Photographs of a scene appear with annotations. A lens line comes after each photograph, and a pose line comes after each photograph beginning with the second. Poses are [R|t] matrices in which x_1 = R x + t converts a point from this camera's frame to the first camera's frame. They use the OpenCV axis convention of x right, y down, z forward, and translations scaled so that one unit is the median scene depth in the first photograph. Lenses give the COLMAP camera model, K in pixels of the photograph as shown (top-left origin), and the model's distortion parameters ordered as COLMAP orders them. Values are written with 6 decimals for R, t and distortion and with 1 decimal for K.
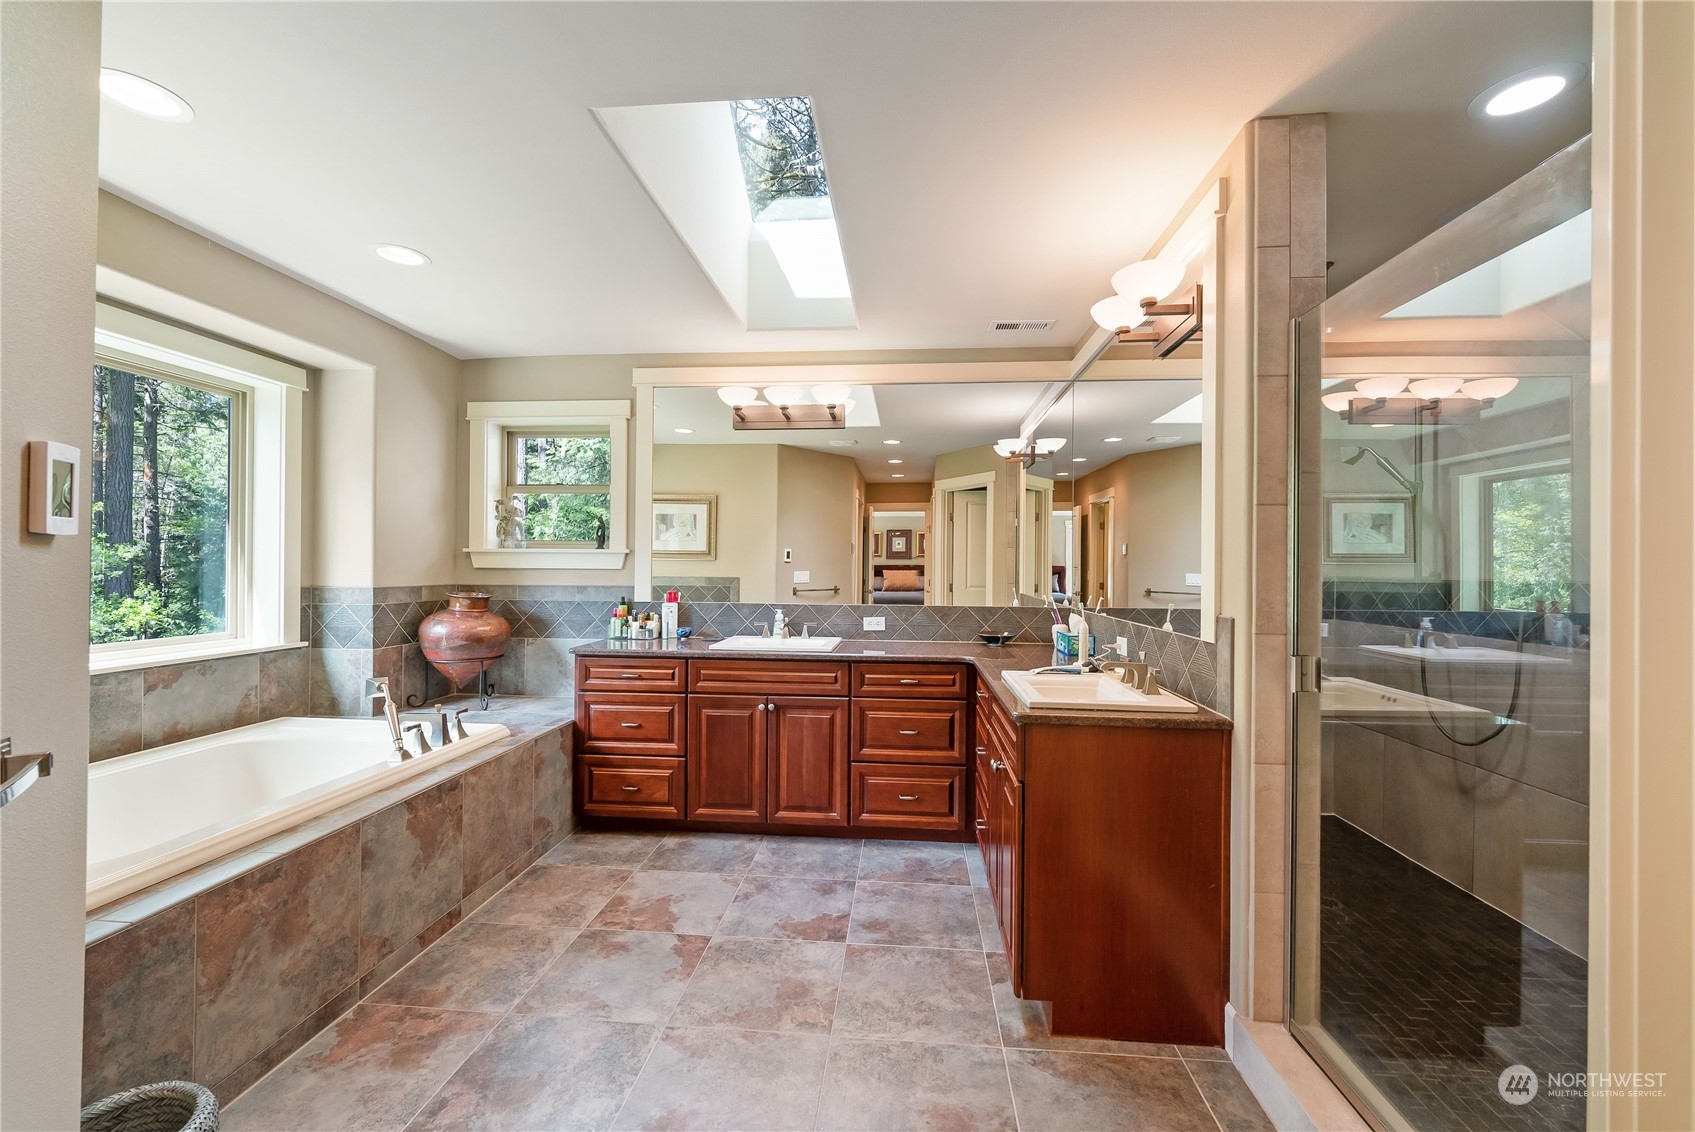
lens RADIAL K [[686.6, 0, 850.7], [0, 686.6, 564.7], [0, 0, 1]] dist [0.001552, -0.000704]
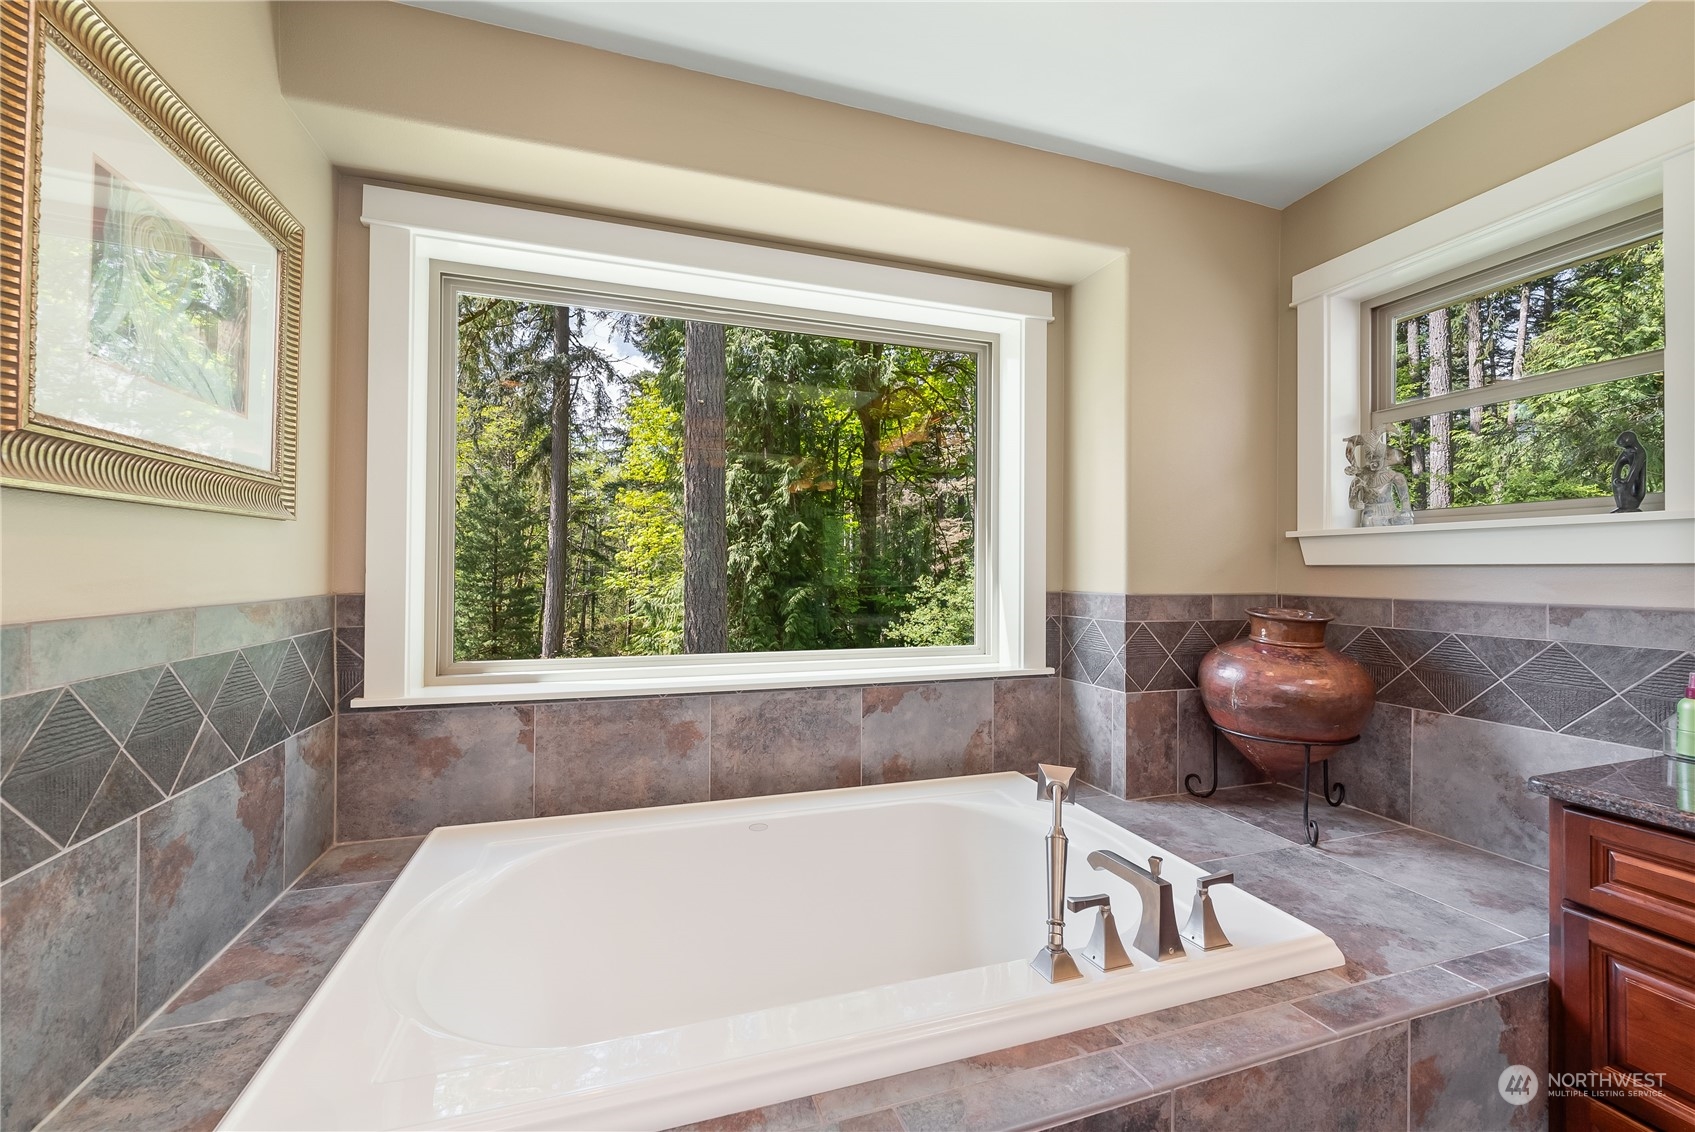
lens RADIAL K [[686.6, 0, 851.9], [0, 686.6, 565.6], [0, 0, 1]] dist [0.001552, -0.000704]
pose [[0.396395, -0.009251, -0.918034, -0.213662], [-0.001161, 0.999943, -0.010577, 0.012937], [0.918079, 0.005259, 0.396362, 0.517110]]
